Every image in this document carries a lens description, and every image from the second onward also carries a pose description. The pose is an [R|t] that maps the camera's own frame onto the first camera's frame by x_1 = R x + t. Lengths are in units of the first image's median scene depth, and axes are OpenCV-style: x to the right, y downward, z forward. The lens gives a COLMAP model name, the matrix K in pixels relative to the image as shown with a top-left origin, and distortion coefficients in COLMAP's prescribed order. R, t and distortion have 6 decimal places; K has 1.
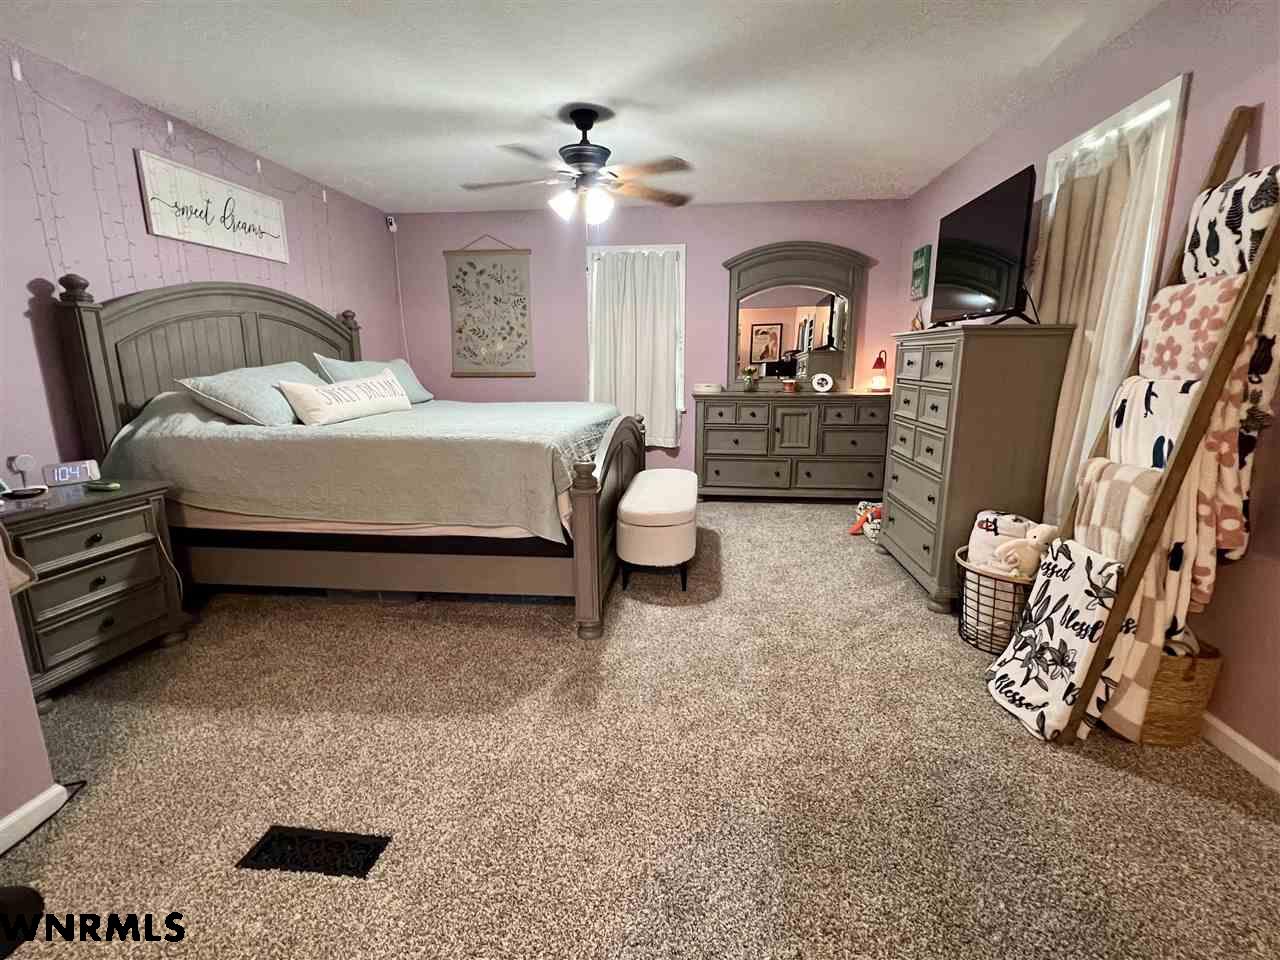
lens RADIAL K [[600.4, 0, 641.4], [0, 600.4, 485.0], [0, 0, 1]] dist [-0.001177, -0.000561]
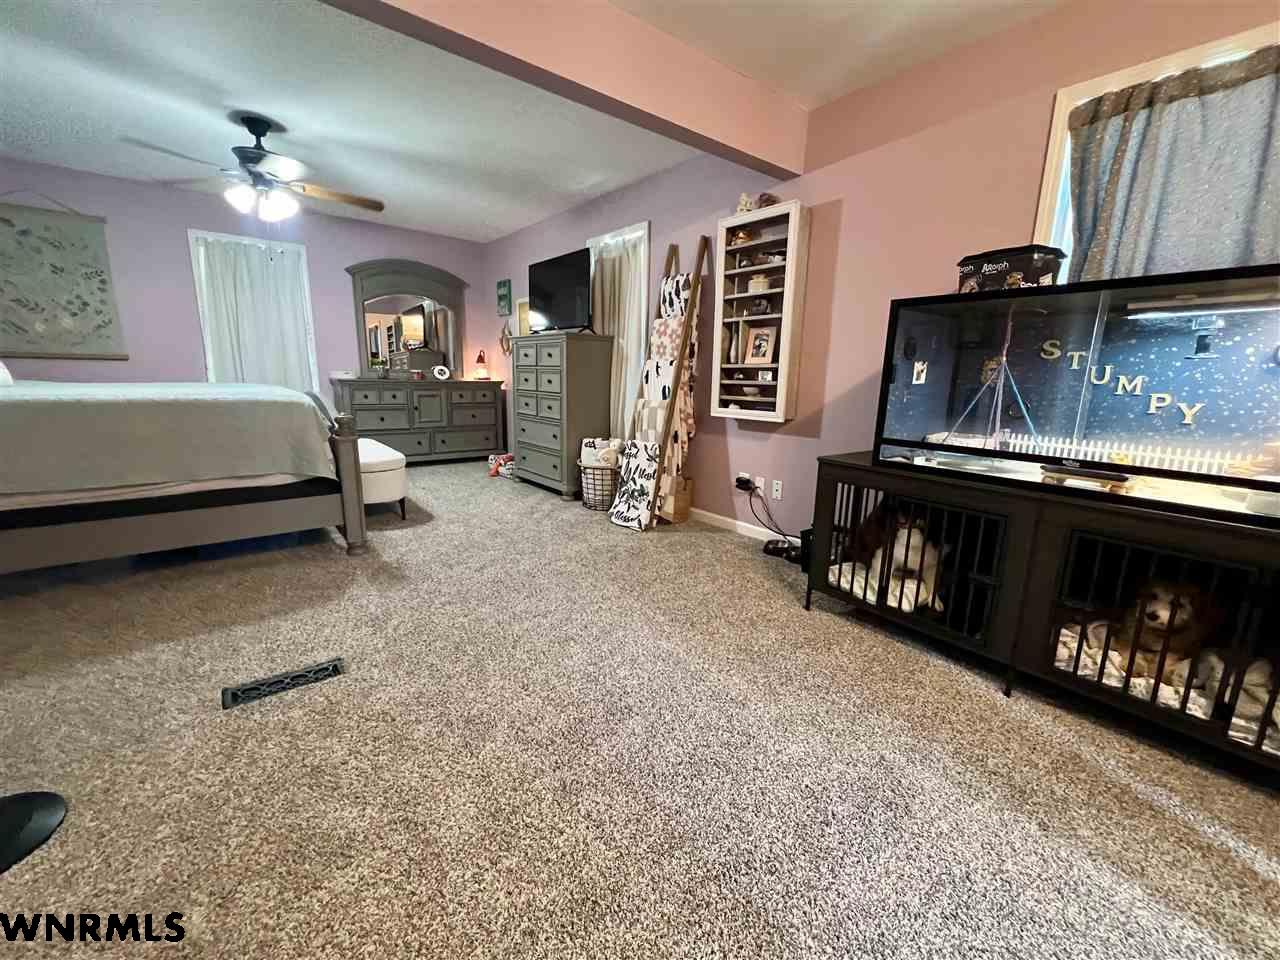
lens RADIAL K [[528.6, 0, 641.6], [0, 528.6, 482.5], [0, 0, 1]] dist [0.003194, 0.000157]
pose [[0.709414, -0.122203, 0.694116, -0.547557], [0.118664, 0.991504, 0.053280, 0.145318], [-0.694730, 0.044569, 0.717888, -0.310943]]
